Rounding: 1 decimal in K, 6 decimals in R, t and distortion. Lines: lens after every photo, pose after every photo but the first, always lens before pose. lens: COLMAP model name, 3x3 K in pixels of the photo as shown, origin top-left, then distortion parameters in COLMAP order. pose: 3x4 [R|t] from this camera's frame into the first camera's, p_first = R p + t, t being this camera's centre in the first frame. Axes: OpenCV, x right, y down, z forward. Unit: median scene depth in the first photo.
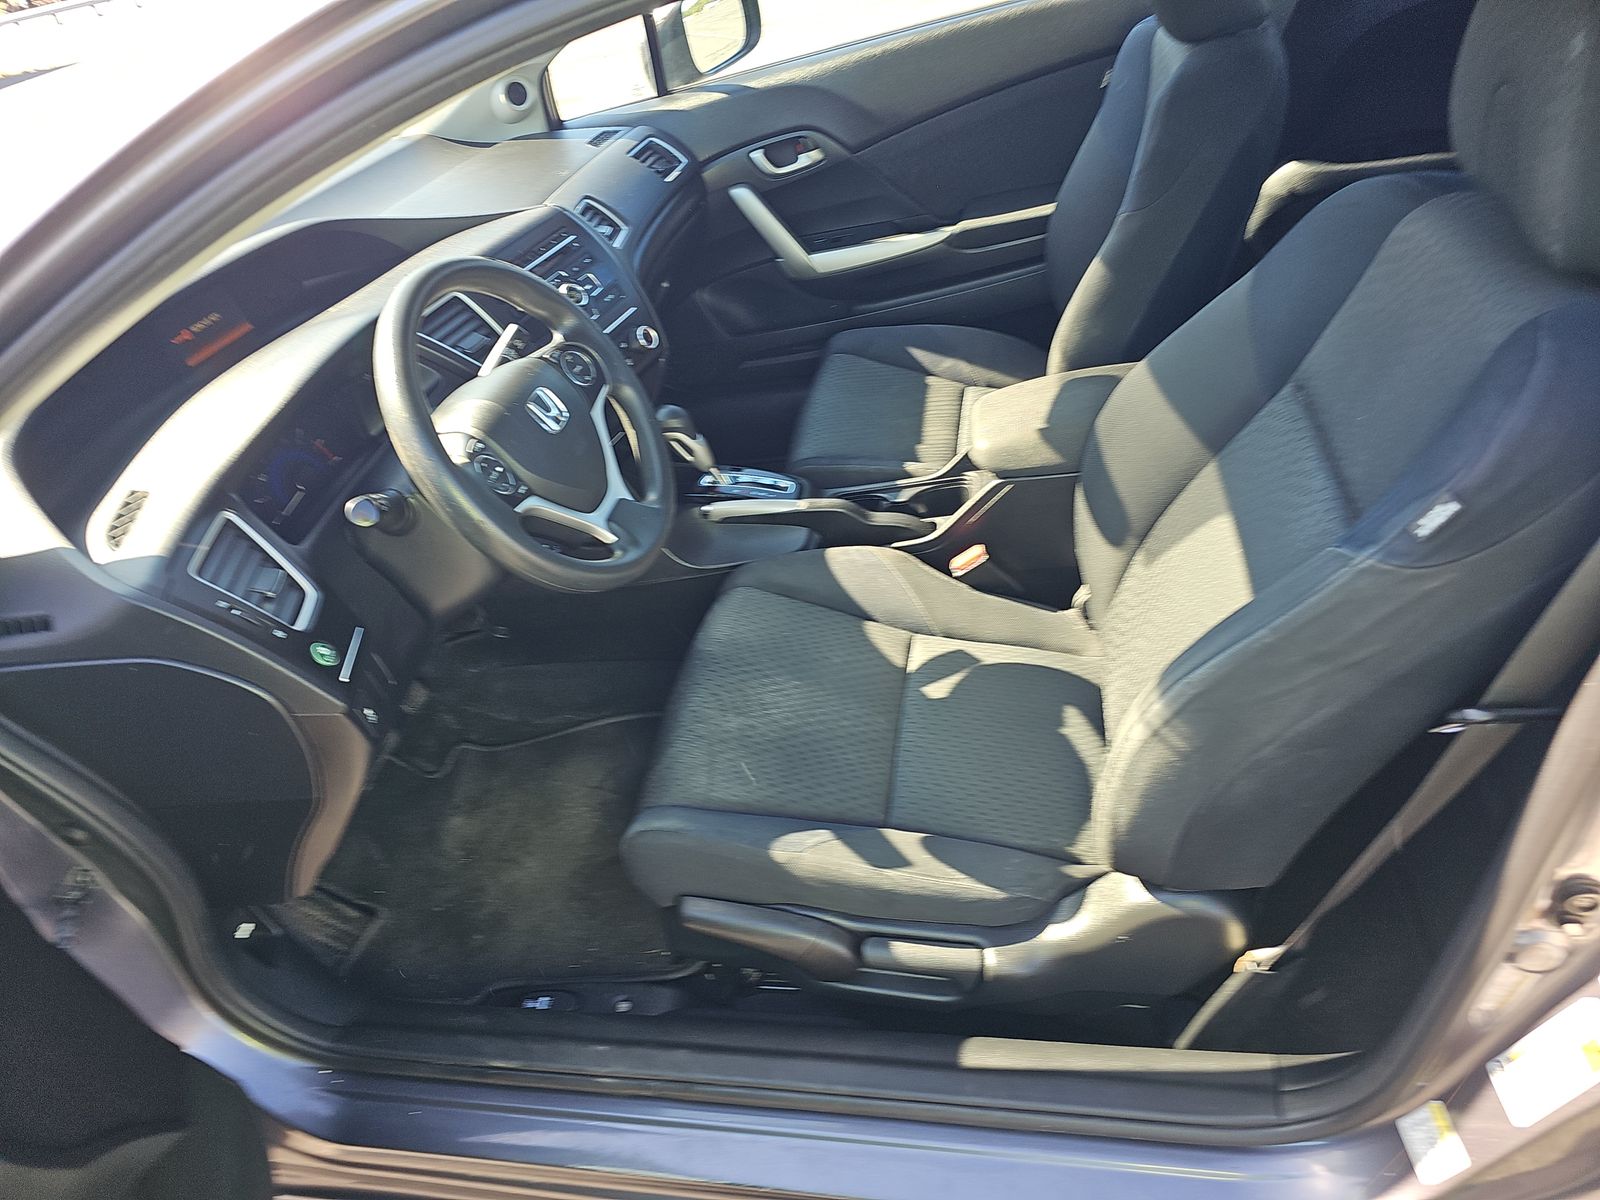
lens RADIAL K [[1010.5, 0, 800.0], [0, 1010.5, 600.0], [0, 0, 1]] dist [0.047247, -0.045758]
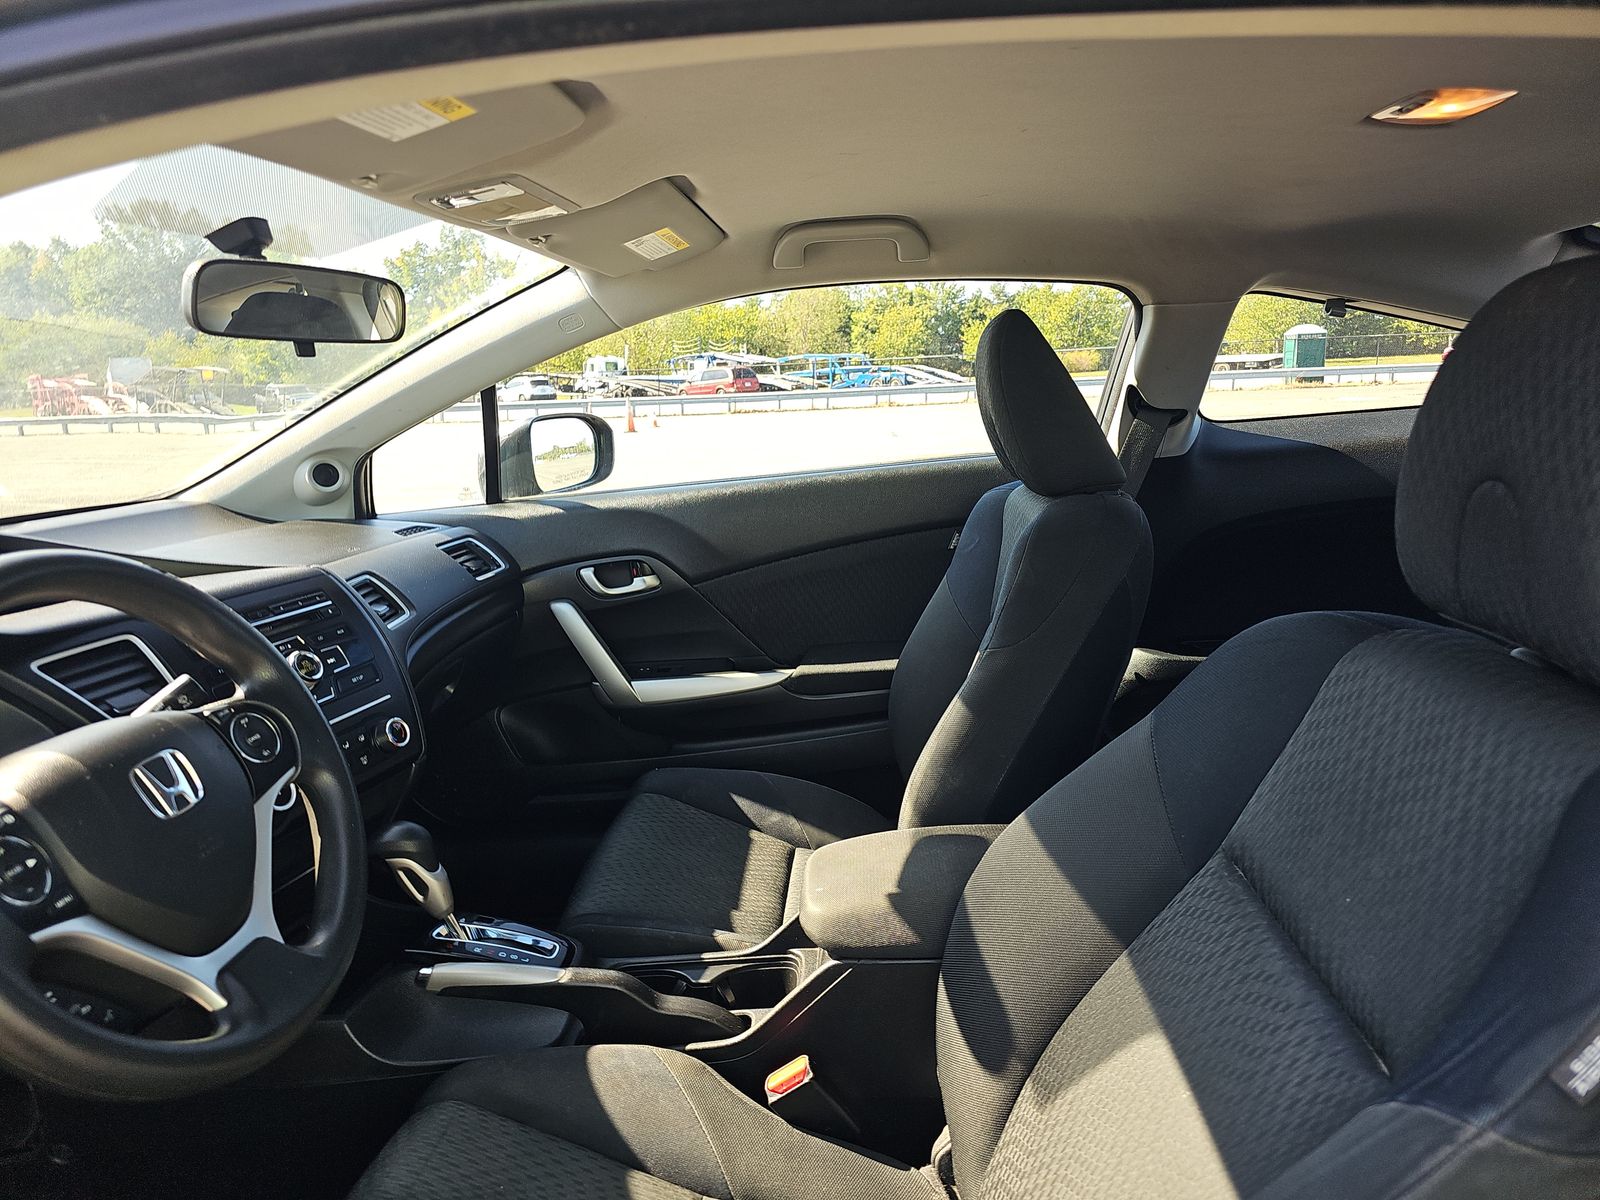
lens RADIAL K [[1010.5, 0, 800.0], [0, 1010.5, 600.0], [0, 0, 1]] dist [0.047247, -0.045758]
pose [[0.981717, 0.131882, 0.137254, 0.031282], [-0.055593, 0.888295, -0.455896, -0.011255], [-0.182047, 0.439931, 0.879386, 0.217294]]
